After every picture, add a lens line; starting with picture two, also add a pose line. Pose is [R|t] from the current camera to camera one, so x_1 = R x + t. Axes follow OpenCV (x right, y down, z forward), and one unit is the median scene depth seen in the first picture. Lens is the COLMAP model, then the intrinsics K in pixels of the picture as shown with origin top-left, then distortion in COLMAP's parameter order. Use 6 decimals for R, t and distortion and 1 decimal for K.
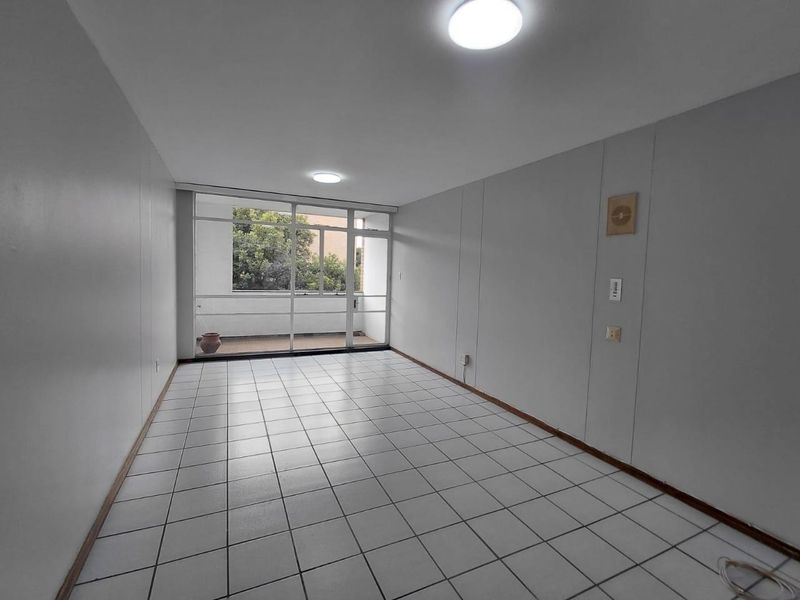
lens RADIAL K [[371.0, 0, 399.3], [0, 371.0, 296.2], [0, 0, 1]] dist [-0.013800, 0.000677]
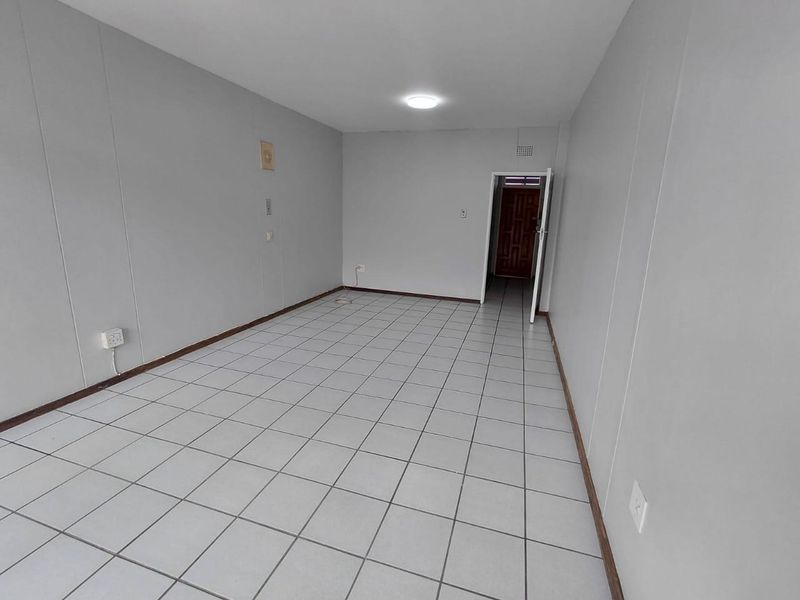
lens RADIAL K [[371.0, 0, 399.3], [0, 371.0, 296.2], [0, 0, 1]] dist [-0.013800, 0.000677]
pose [[-0.737841, -0.246516, 0.628347, -0.842727], [-0.052084, 0.948938, 0.311132, -0.170468], [-0.672962, 0.196840, -0.713005, 1.762808]]
